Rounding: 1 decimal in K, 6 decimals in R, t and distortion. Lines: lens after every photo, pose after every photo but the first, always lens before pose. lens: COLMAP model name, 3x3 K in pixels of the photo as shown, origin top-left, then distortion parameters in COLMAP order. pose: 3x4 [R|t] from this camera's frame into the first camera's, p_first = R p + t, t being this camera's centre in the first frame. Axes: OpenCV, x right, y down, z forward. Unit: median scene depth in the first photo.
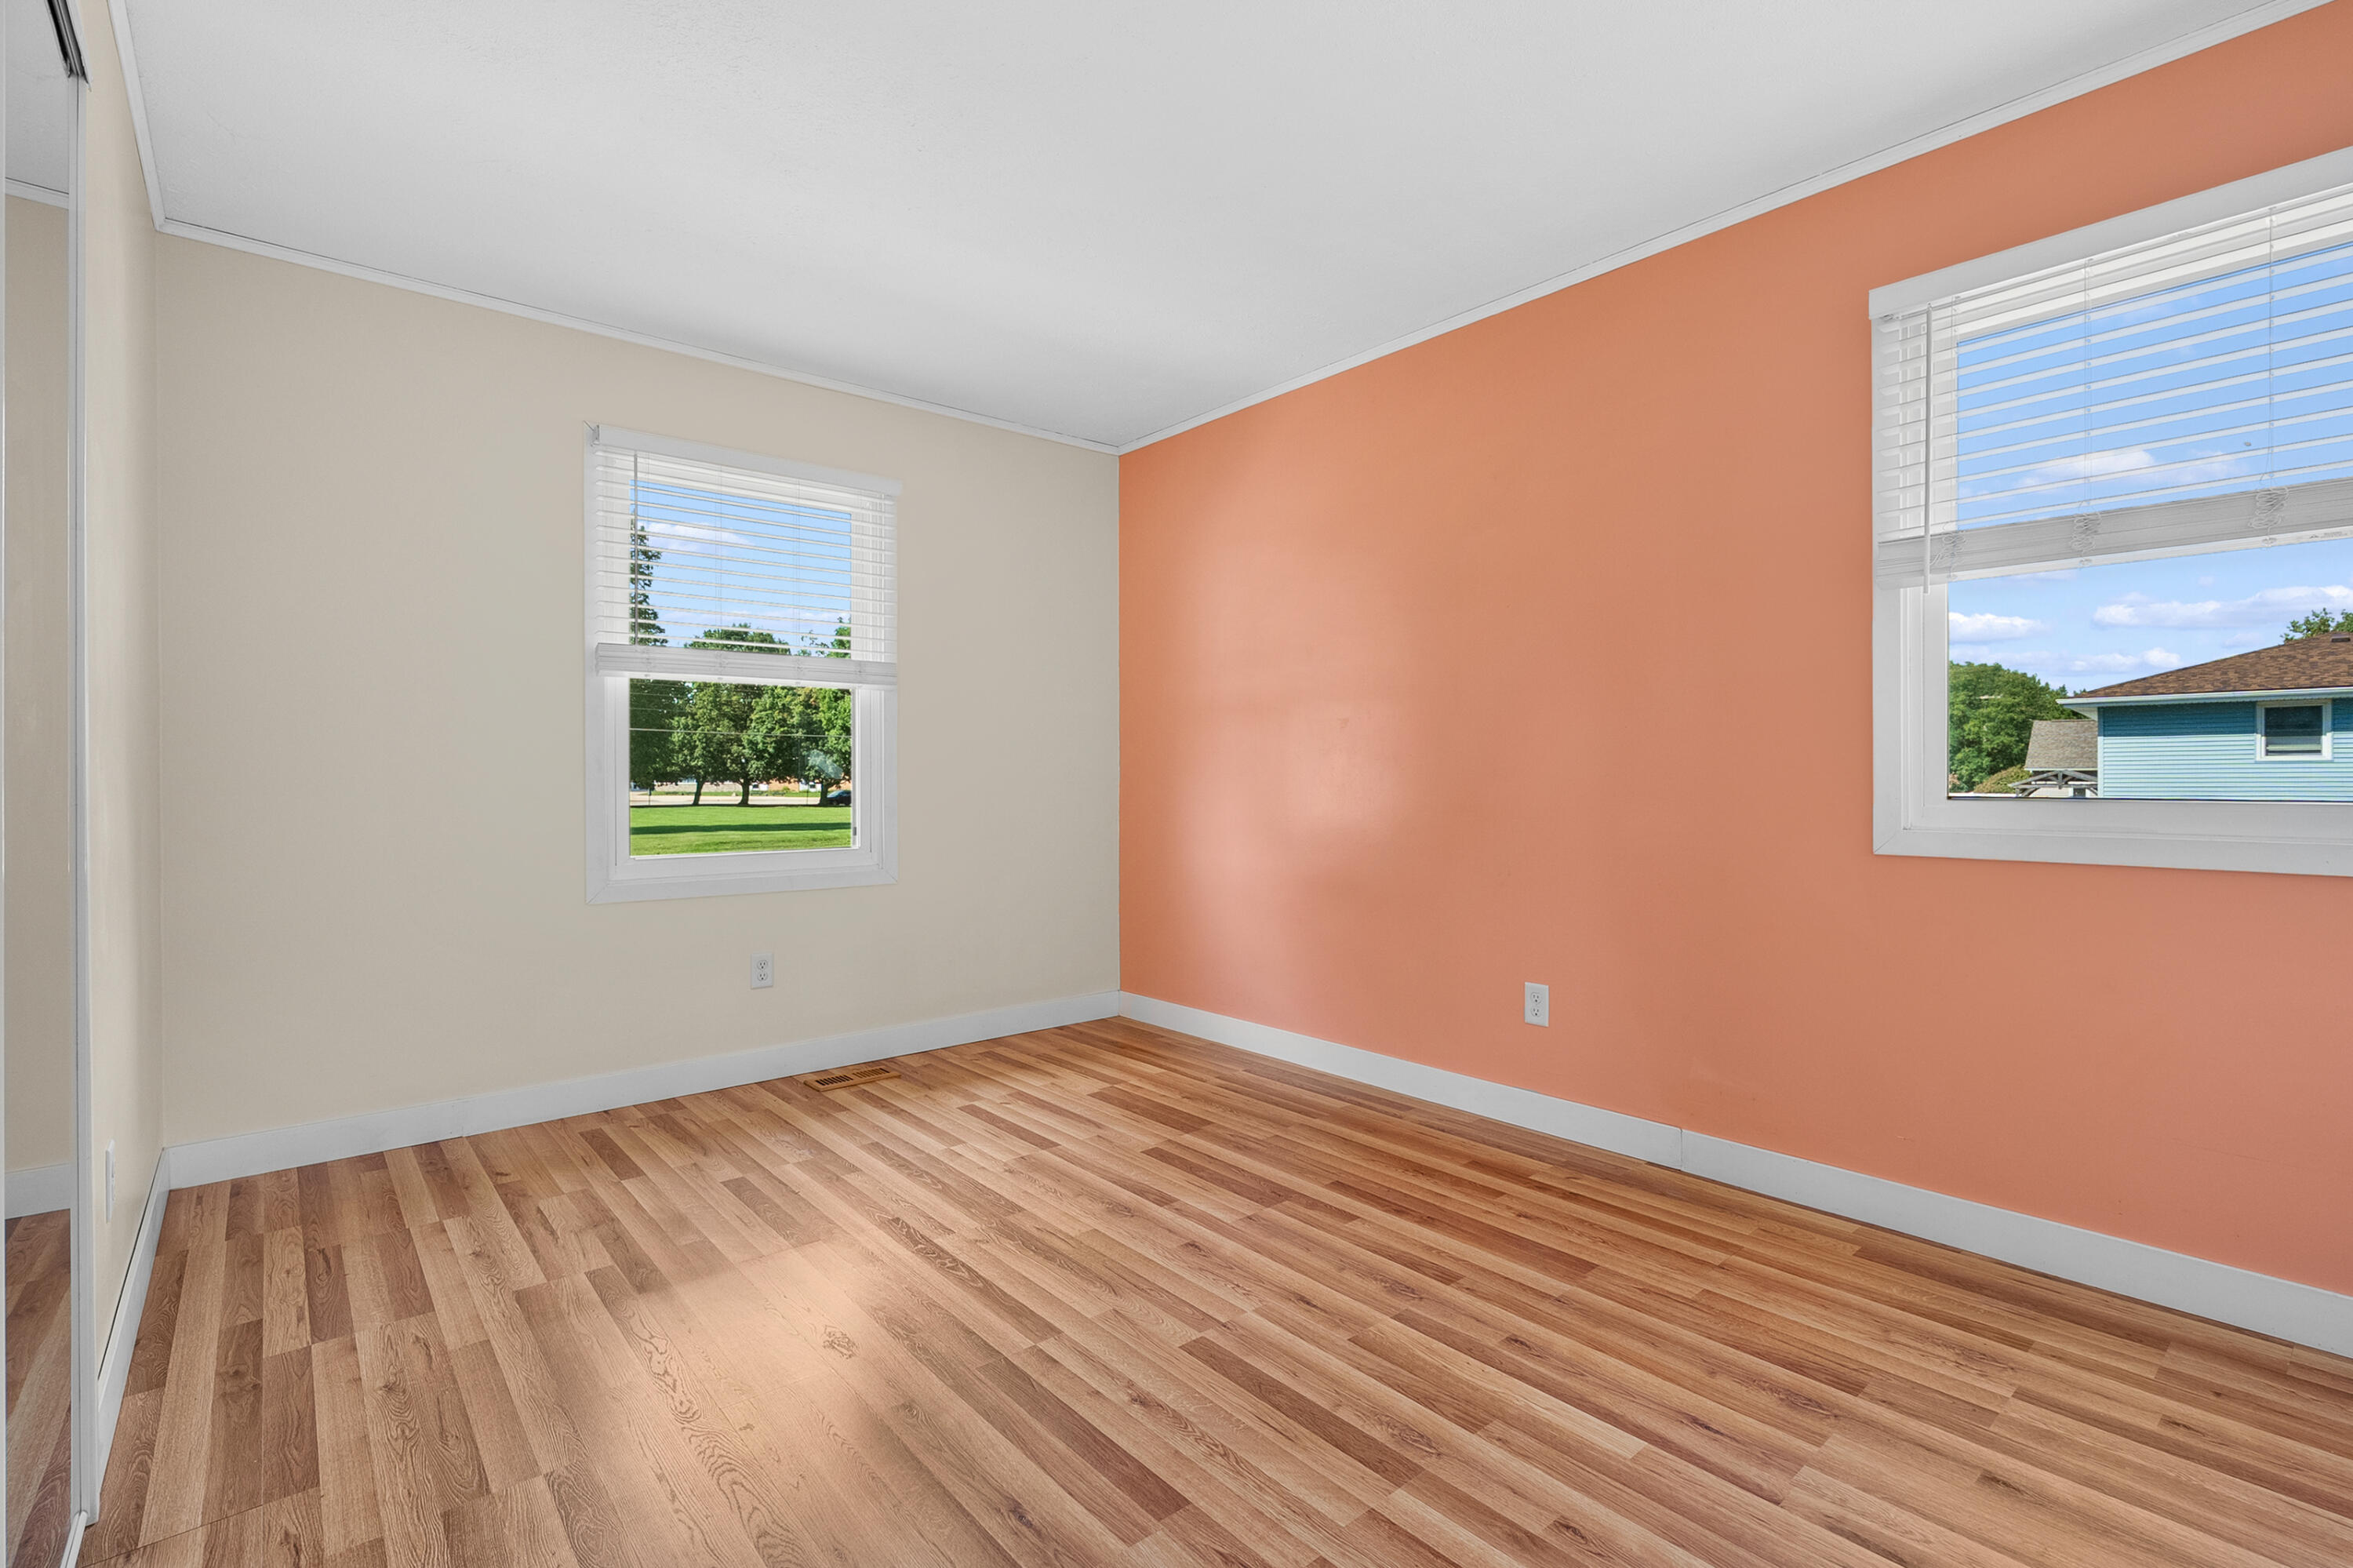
lens RADIAL K [[1076.9, 0, 1177.8], [0, 1076.9, 784.3], [0, 0, 1]] dist [0.000099, 0.001316]
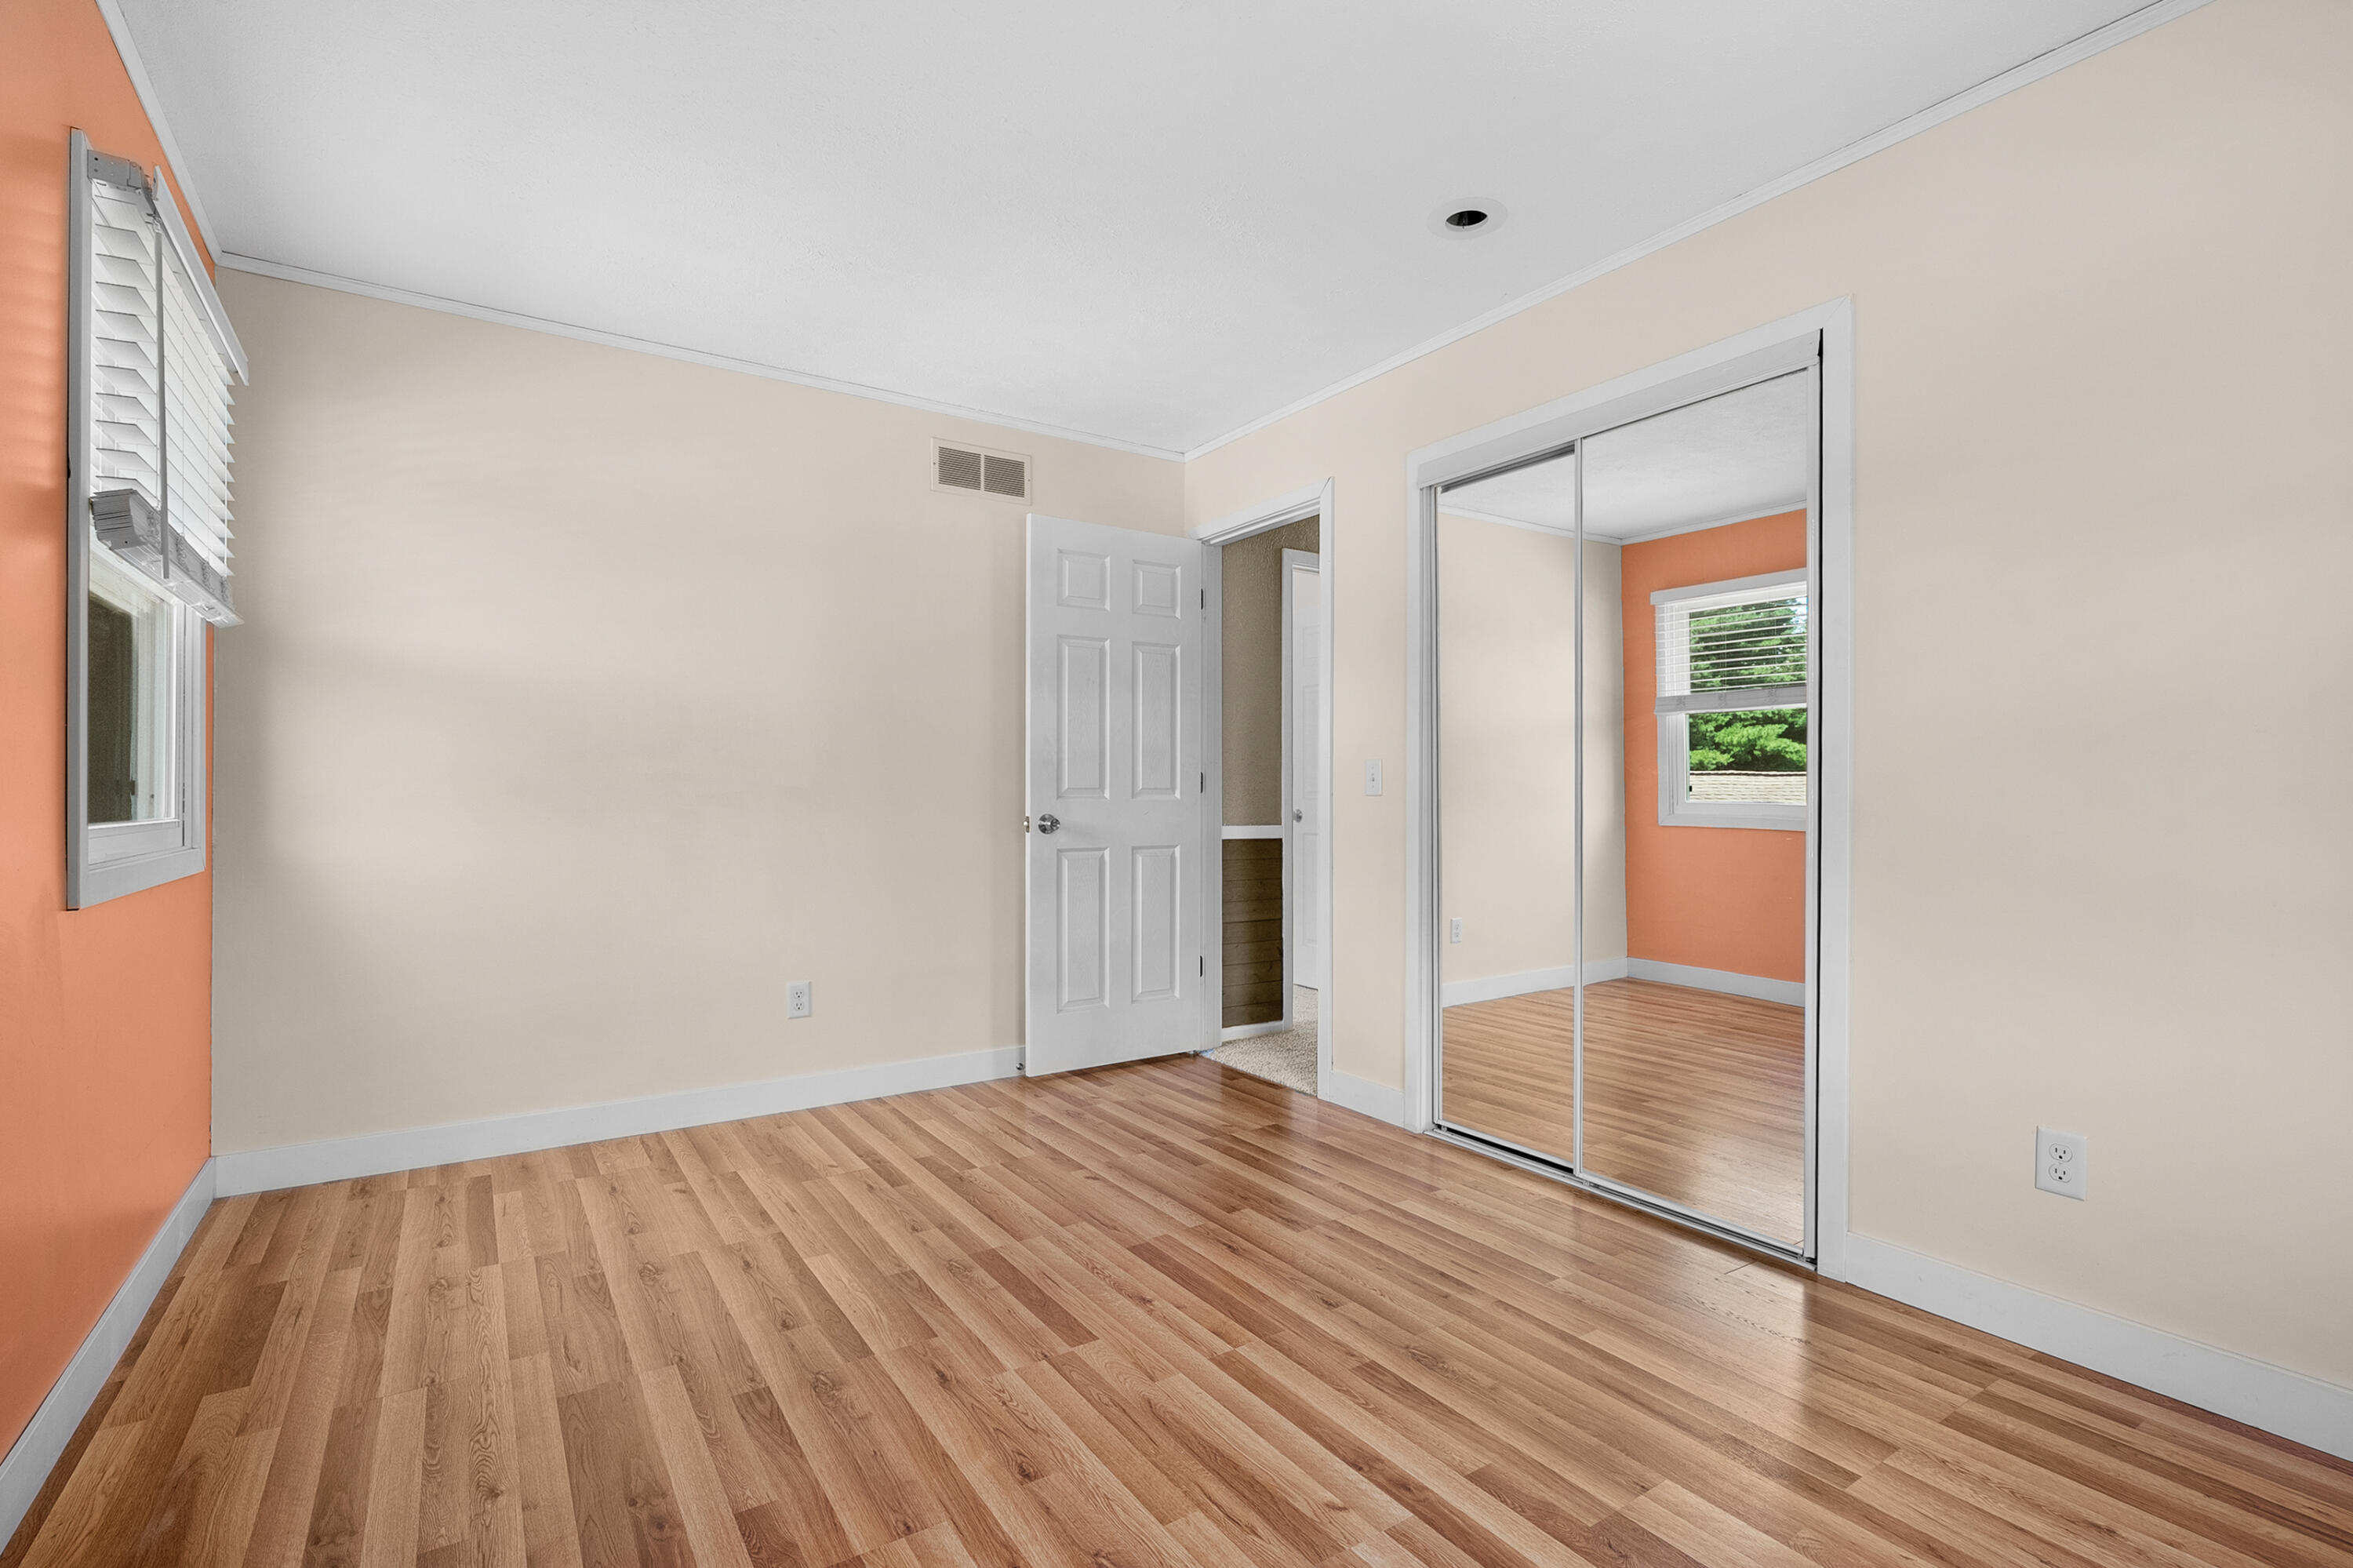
lens RADIAL K [[1076.9, 0, 1188.6], [0, 1076.9, 783.3], [0, 0, 1]] dist [0.000099, 0.001316]
pose [[-0.994267, 0.000160, 0.106923, -0.197431], [-0.000310, 0.999990, -0.004380, -0.018461], [-0.106923, -0.004388, -0.994258, 2.018130]]
